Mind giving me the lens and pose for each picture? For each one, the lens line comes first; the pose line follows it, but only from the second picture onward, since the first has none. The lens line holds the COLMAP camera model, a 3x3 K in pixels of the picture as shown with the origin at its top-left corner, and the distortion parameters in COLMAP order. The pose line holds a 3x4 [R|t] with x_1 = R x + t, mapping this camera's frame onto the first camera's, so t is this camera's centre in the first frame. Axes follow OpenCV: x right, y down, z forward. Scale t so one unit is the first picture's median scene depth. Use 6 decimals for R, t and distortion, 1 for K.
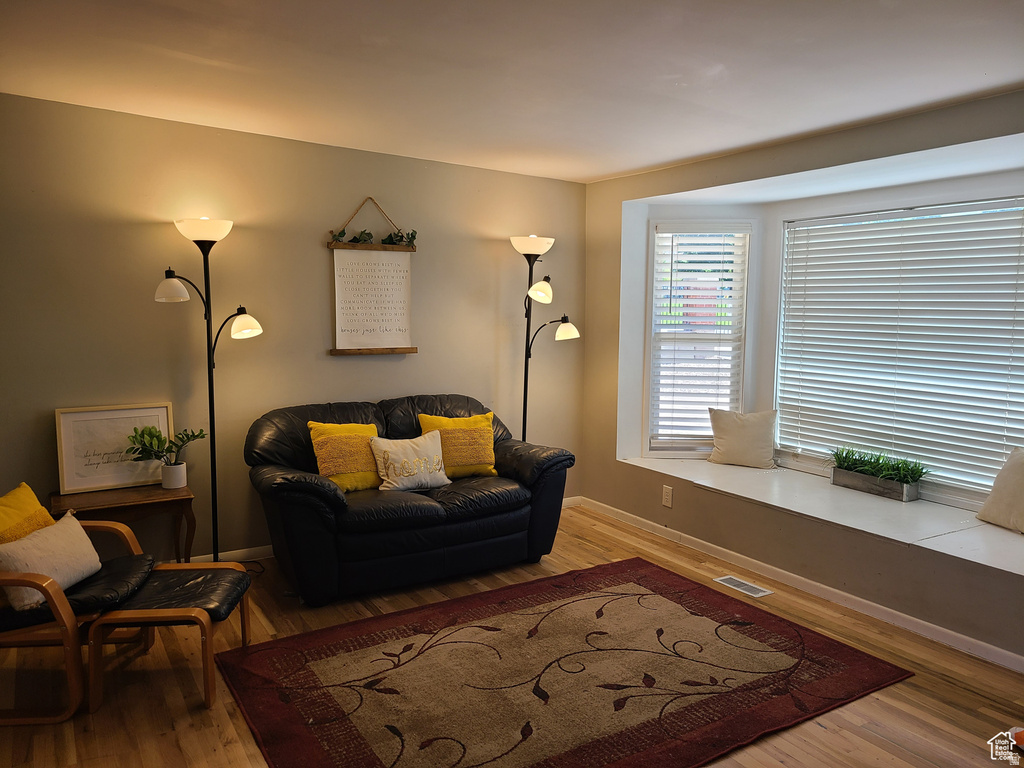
lens RADIAL K [[767.8, 0, 508.9], [0, 767.8, 392.5], [0, 0, 1]] dist [0.060704, -0.047364]
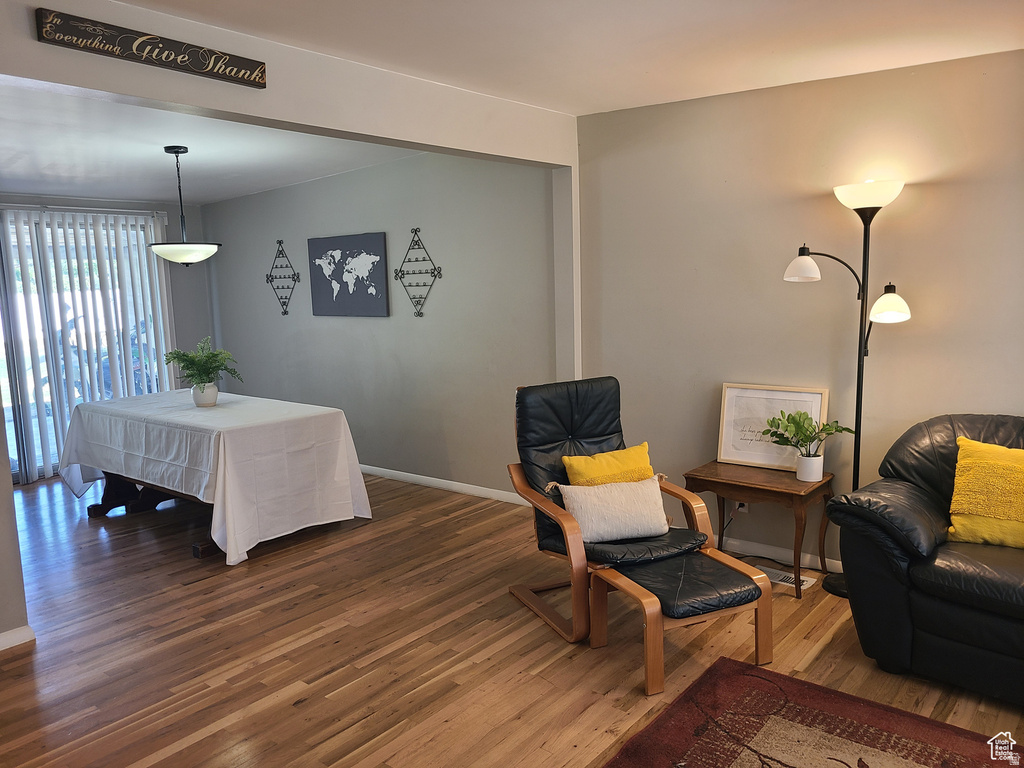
lens RADIAL K [[767.8, 0, 508.9], [0, 767.8, 392.5], [0, 0, 1]] dist [0.060704, -0.047364]
pose [[0.317774, 0.121125, -0.940398, 0.295233], [-0.078595, 0.991759, 0.101182, -0.044782], [0.944903, 0.041757, 0.324675, 0.324907]]
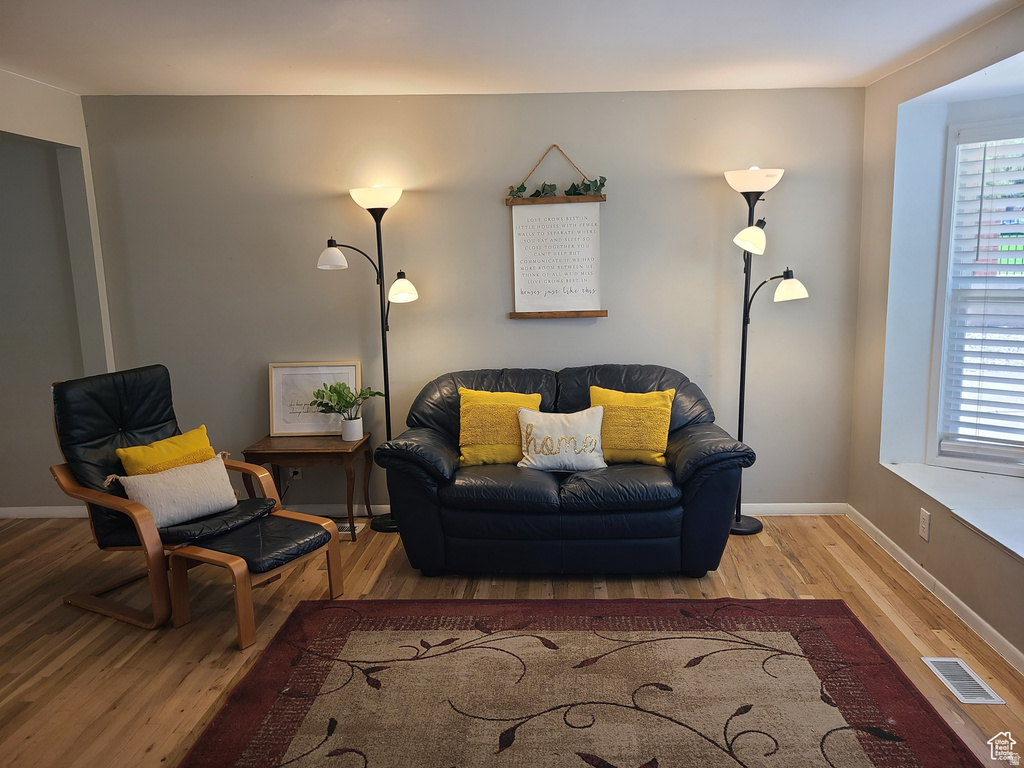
lens RADIAL K [[774.4, 0, 508.4], [0, 774.4, 381.6], [0, 0, 1]] dist [0.033410, -0.008230]
pose [[0.810950, 0.062013, -0.581821, 0.346564], [-0.032216, 0.997592, 0.061425, -0.030673], [0.584229, -0.031068, 0.810994, 0.229295]]
